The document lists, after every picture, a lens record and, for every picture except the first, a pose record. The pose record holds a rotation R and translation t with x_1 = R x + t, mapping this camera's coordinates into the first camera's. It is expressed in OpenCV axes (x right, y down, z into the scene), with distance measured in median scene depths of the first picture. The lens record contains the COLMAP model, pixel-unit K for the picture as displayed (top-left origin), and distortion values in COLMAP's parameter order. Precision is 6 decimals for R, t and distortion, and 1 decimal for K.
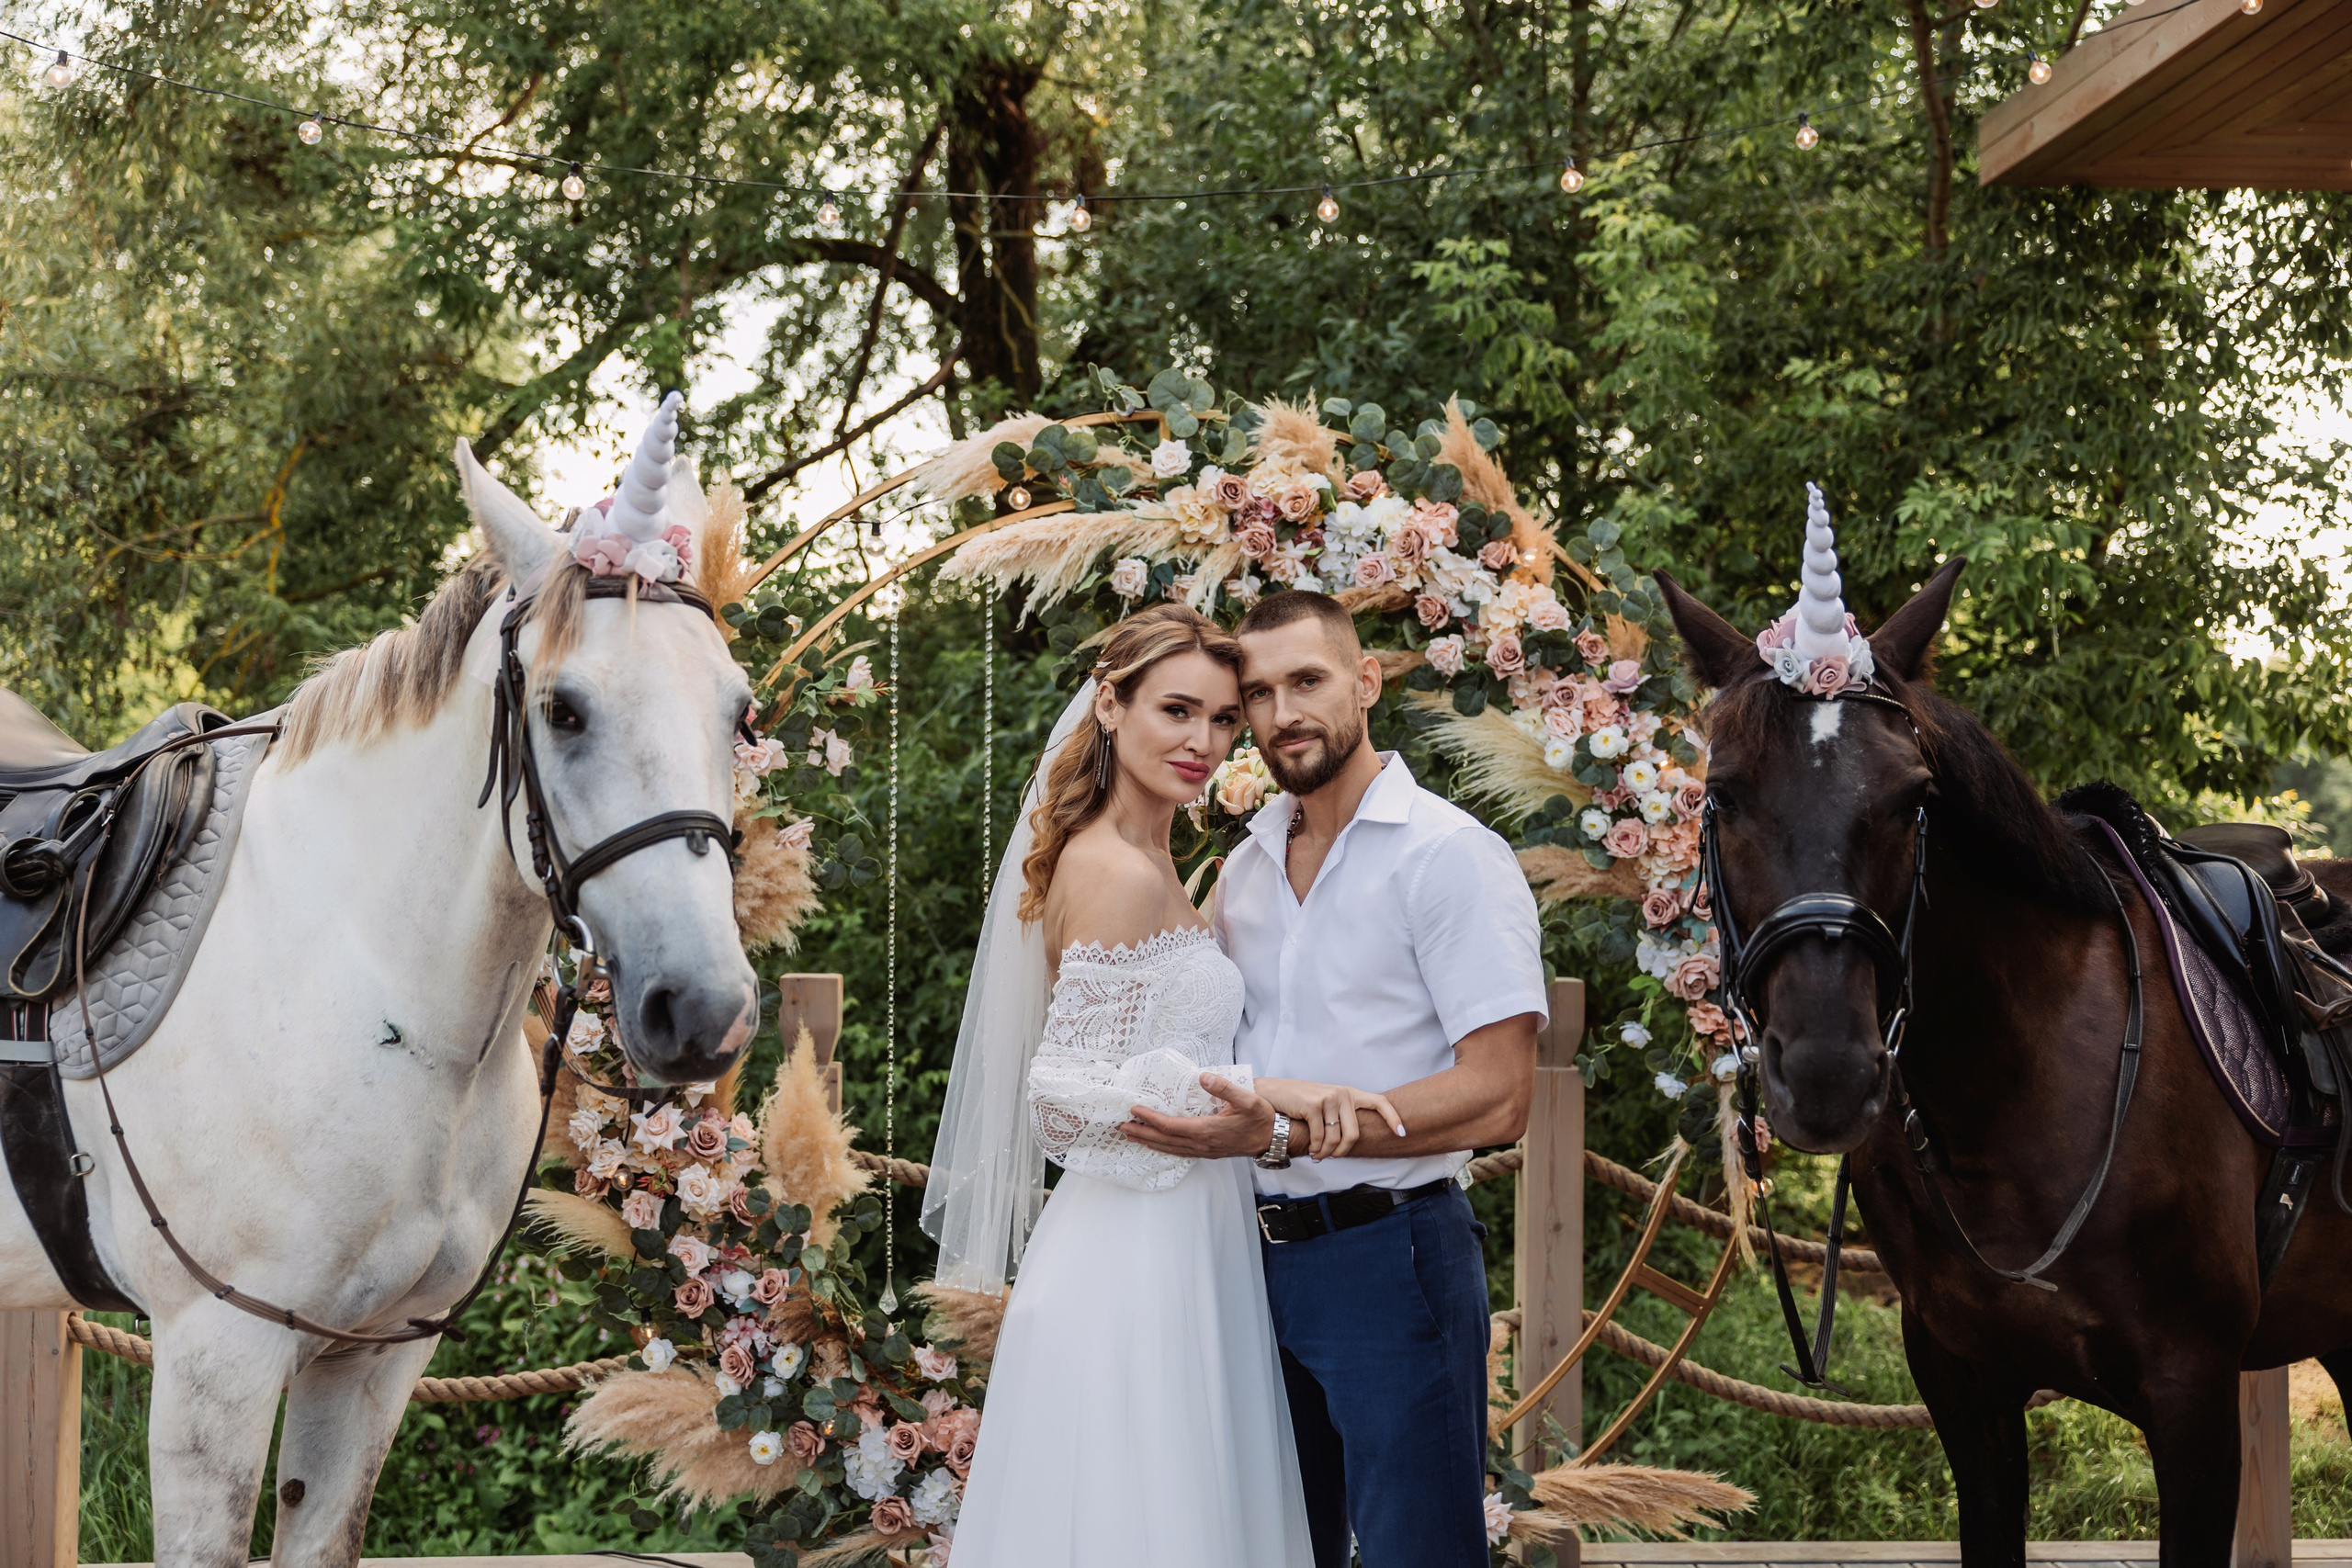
lens RADIAL K [[2334.8, 0, 1193.8], [0, 2334.8, 803.7], [0, 0, 1]] dist [0.002988, 0.000000]
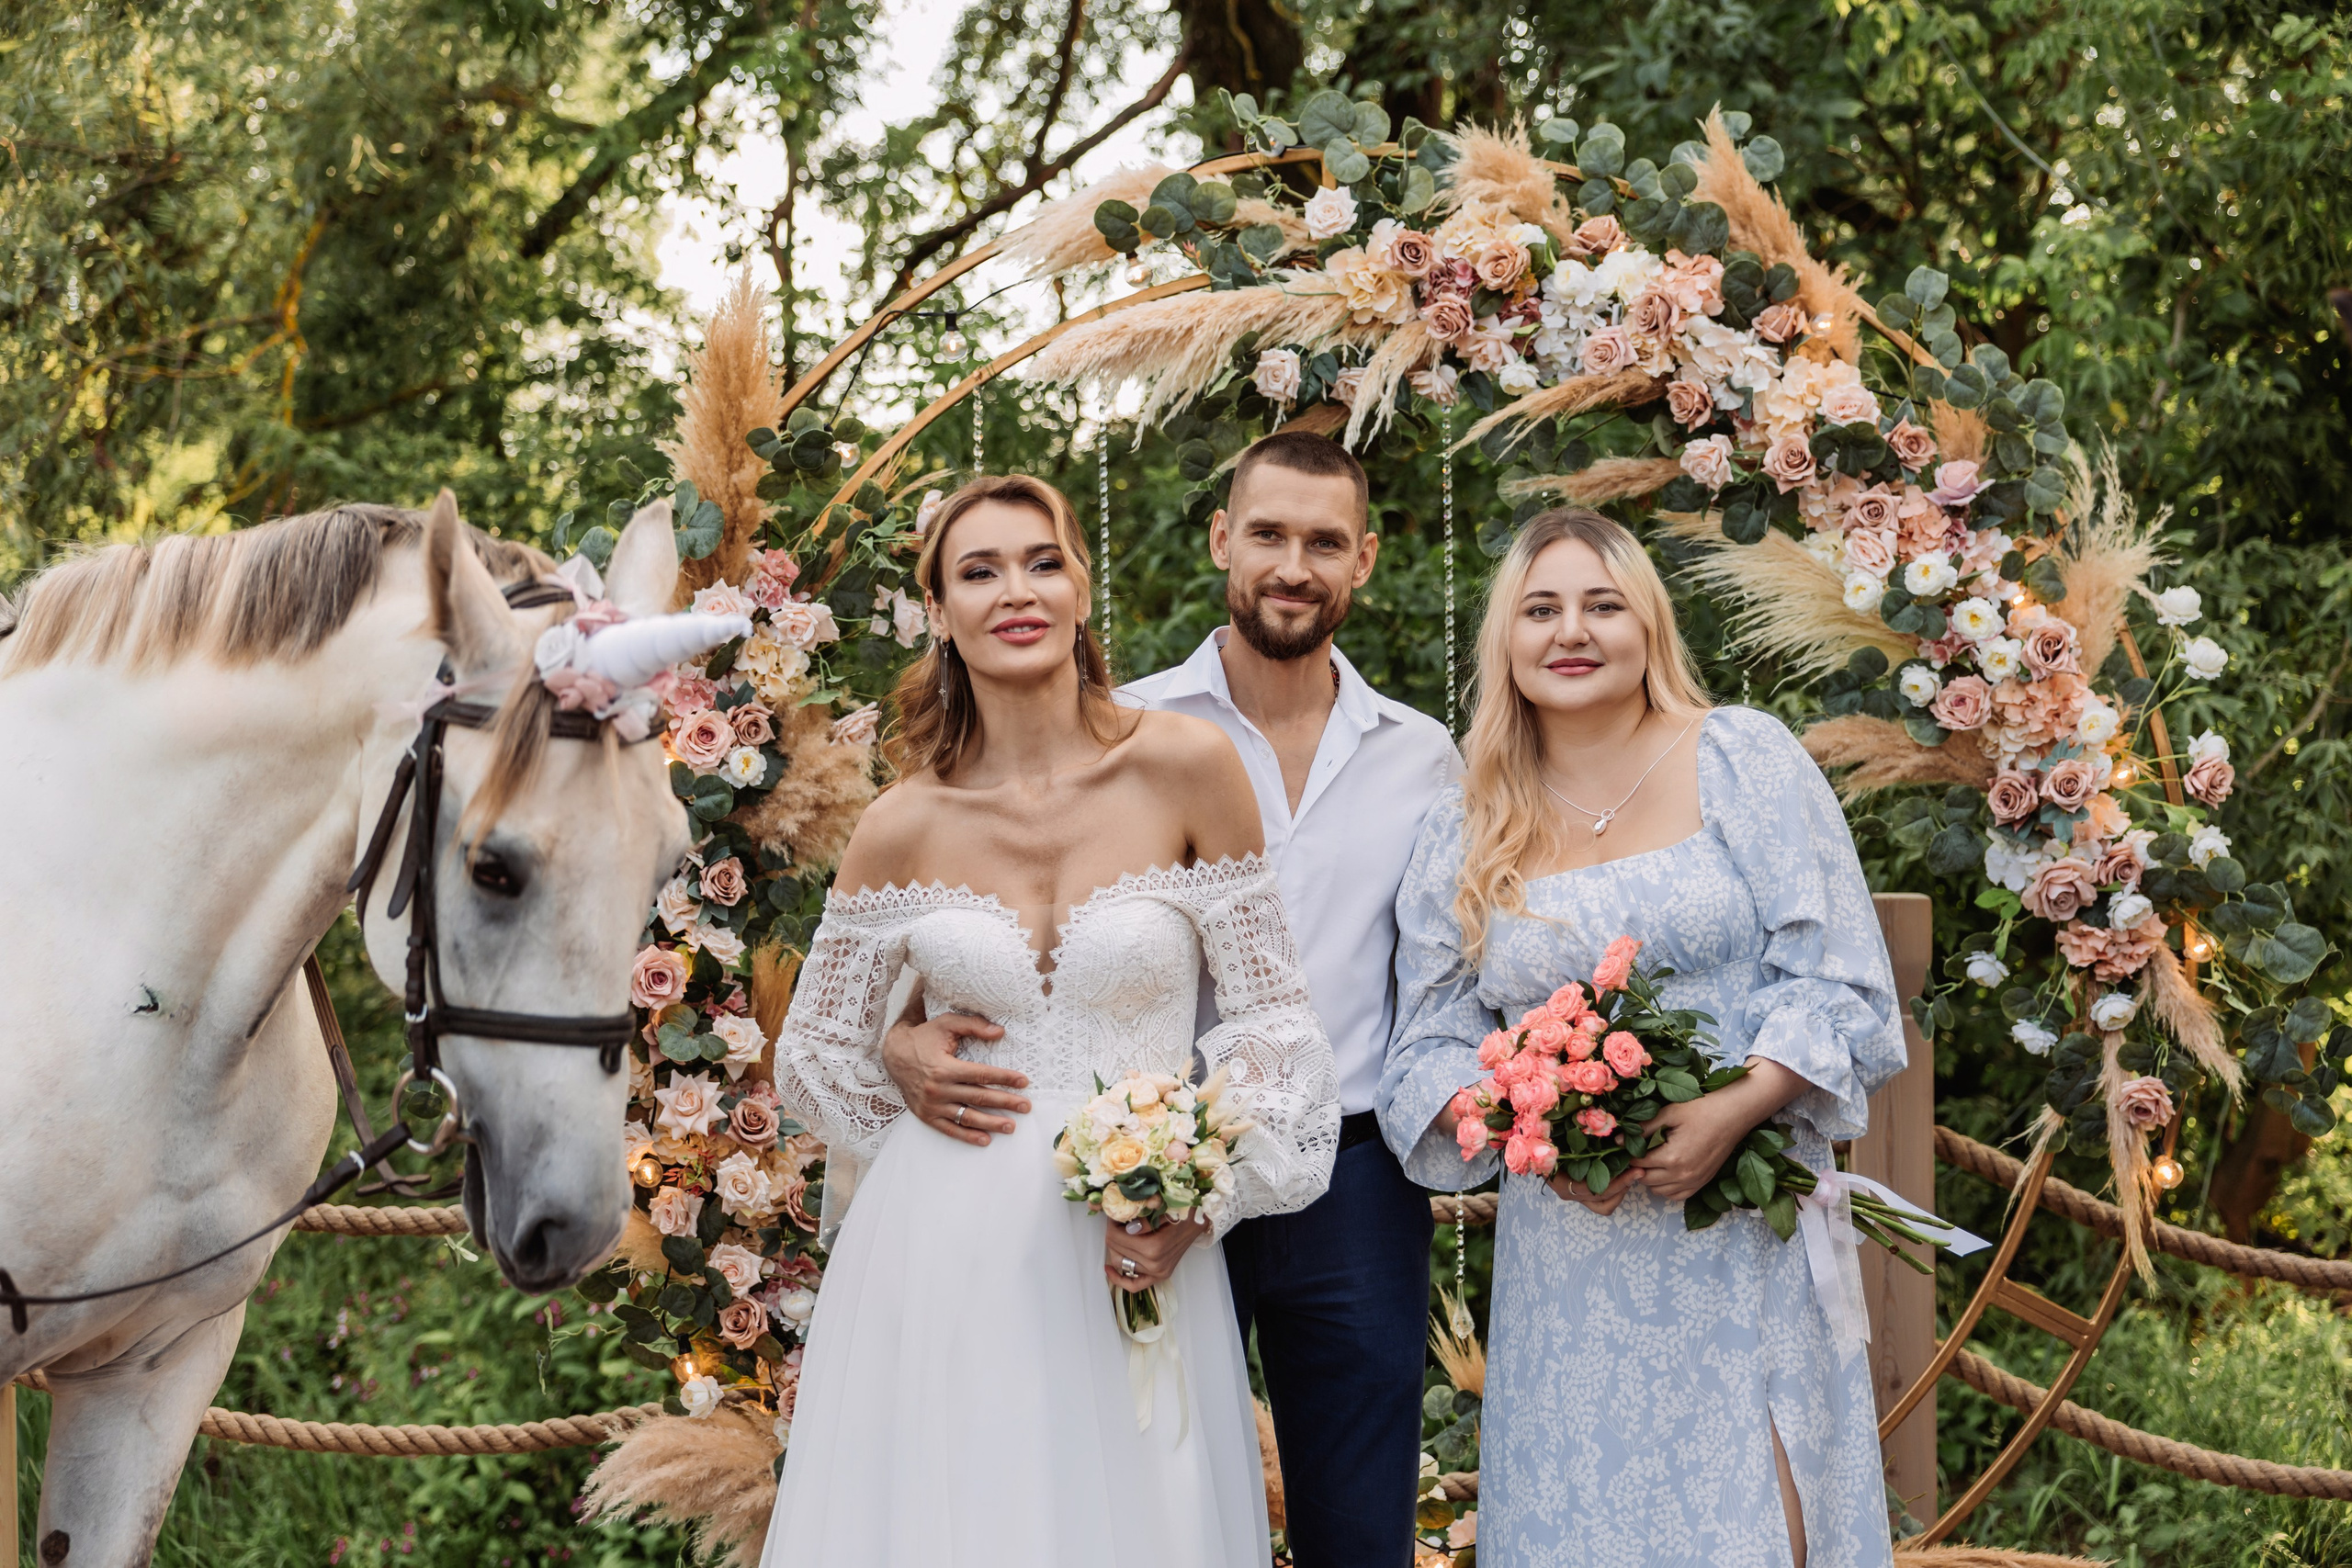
lens RADIAL K [[3209.0, 0, 1161.3], [0, 3209.0, 794.8], [0, 0, 1]] dist [0.016200, 0.000000]
pose [[0.991804, -0.021500, -0.125948, 0.061293], [0.026640, 0.998873, 0.039273, -0.002917], [0.124962, -0.042306, 0.991259, -0.036024]]
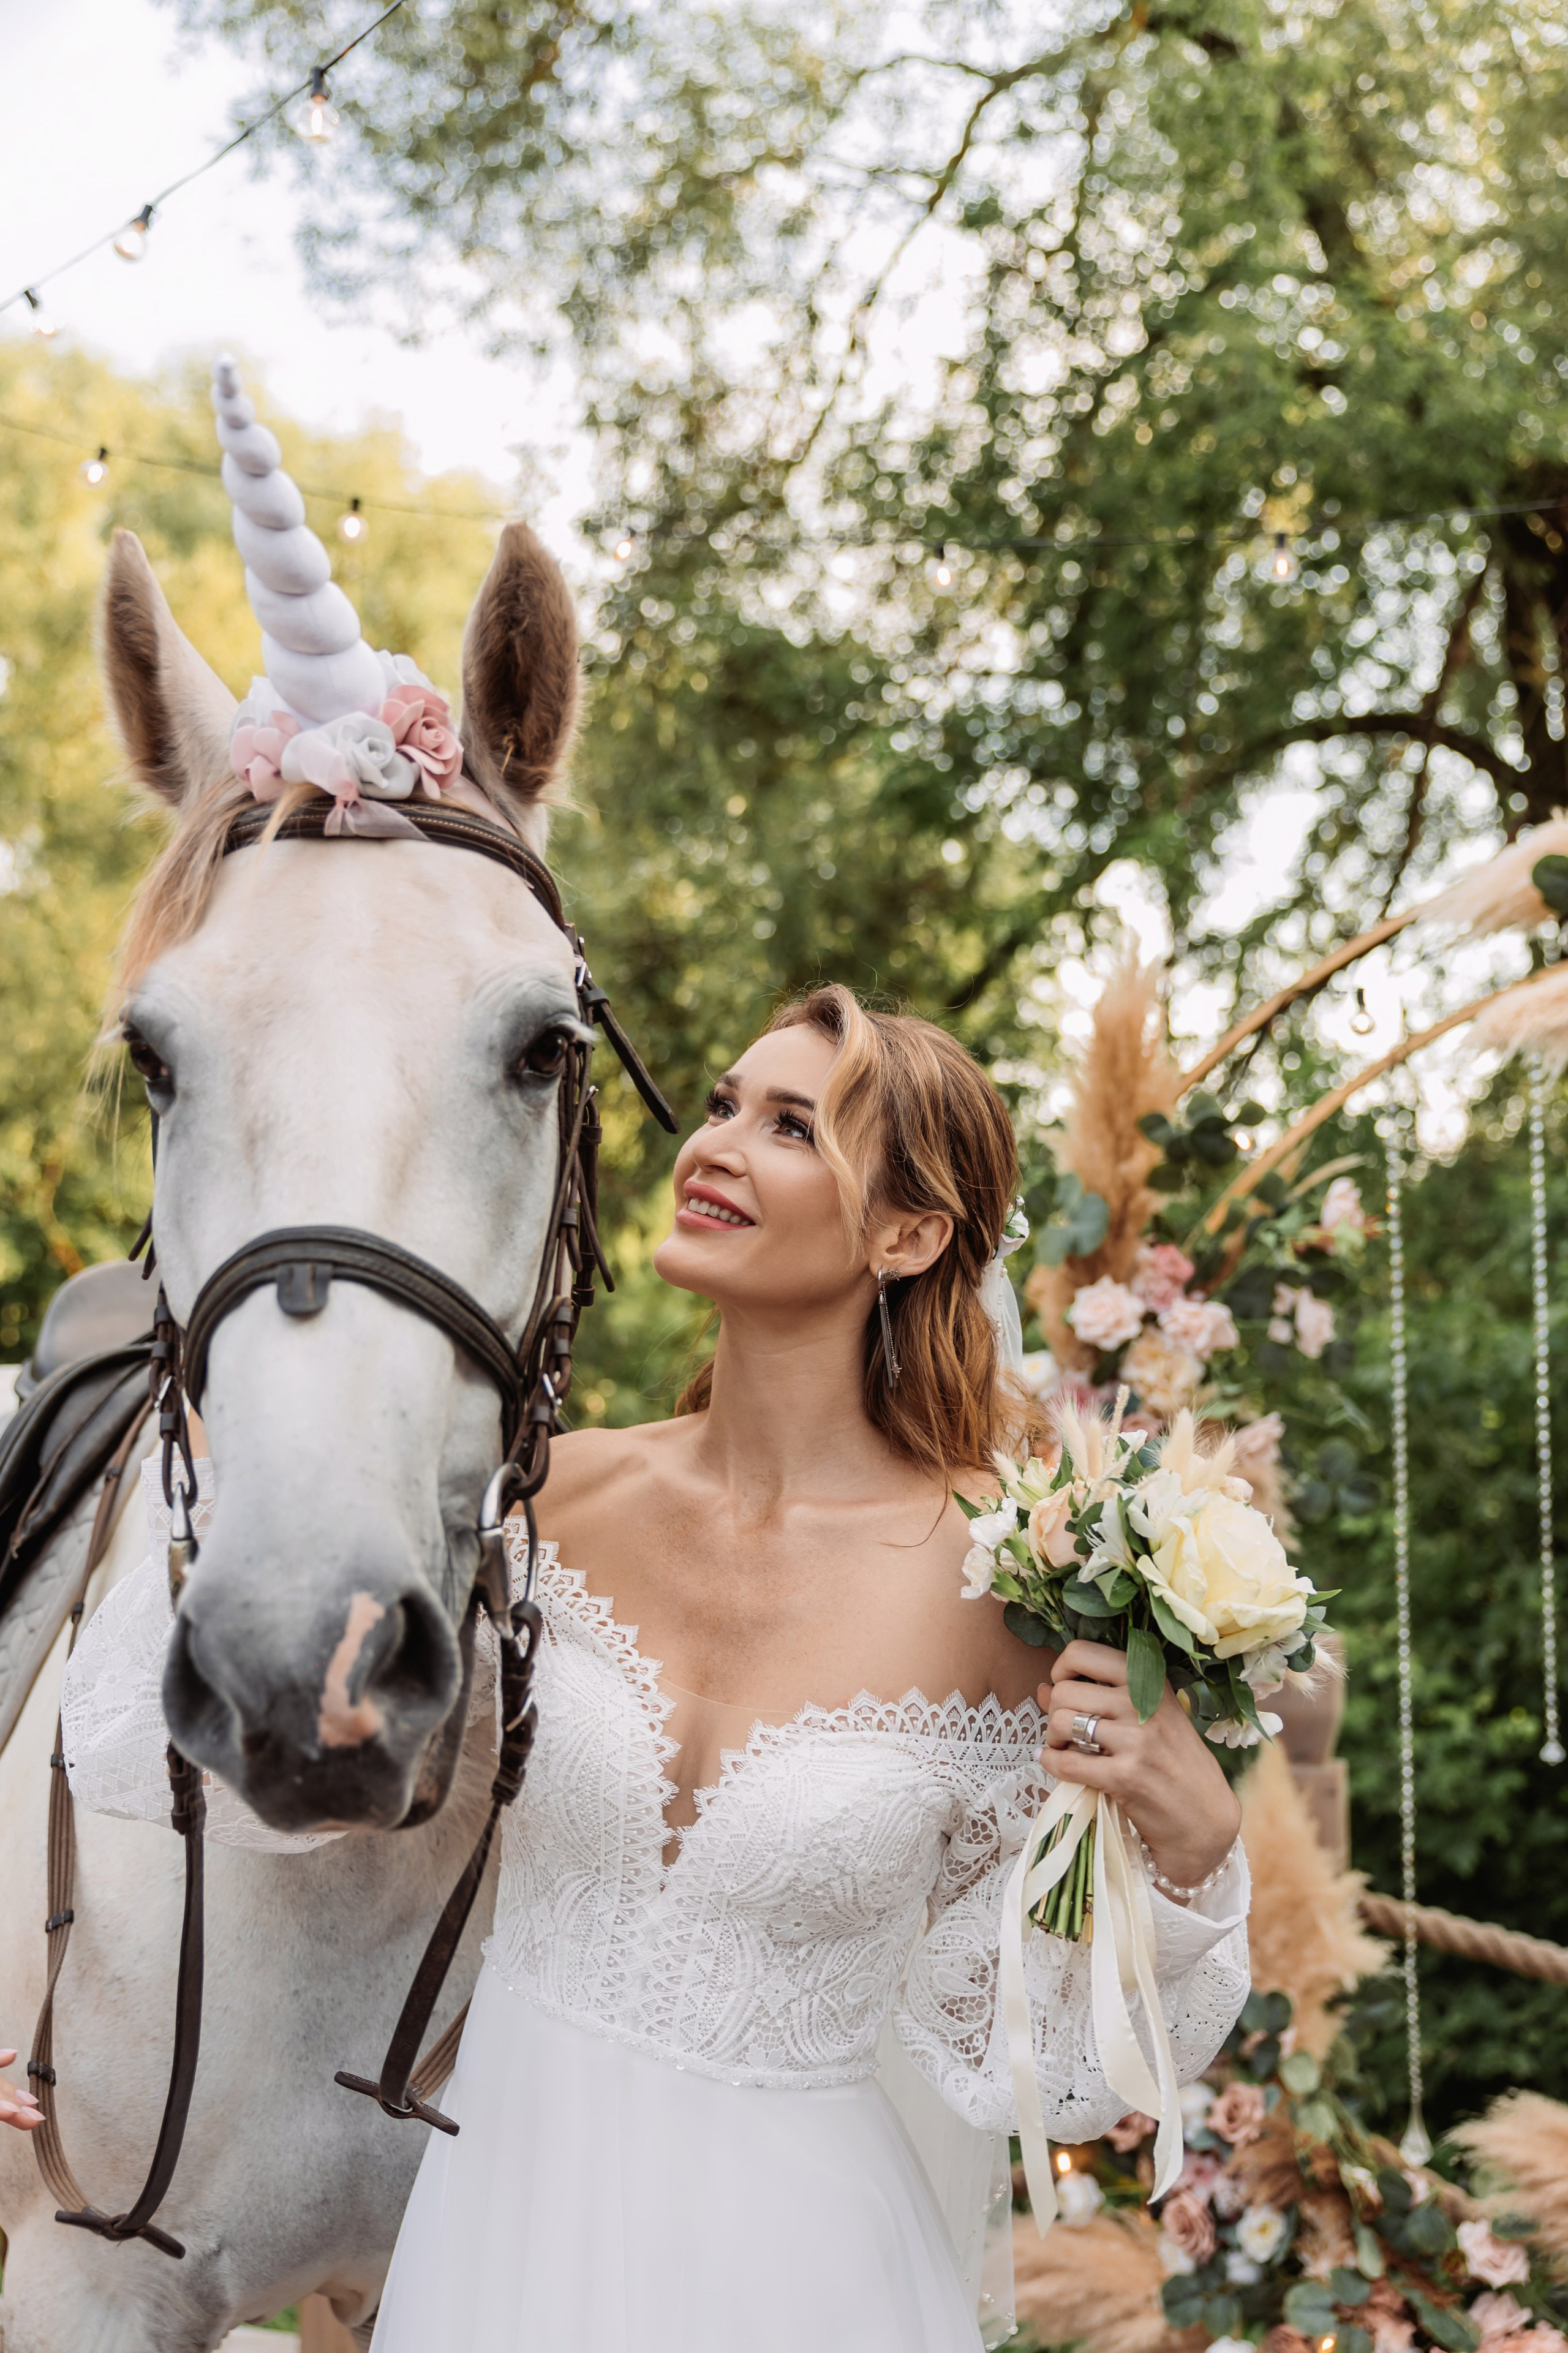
lens RADIAL K [[2512.5, 0, 758.9], [0, 2512.5, 1231.3], [0, 0, 1]] dist [0.024381, 0.000000]
pose [[0.920736, -0.034330, -0.388672, -0.014809], [0.015879, 0.998593, -0.050586, -0.013538], [0.389862, 0.040405, 0.919986, 0.255606]]
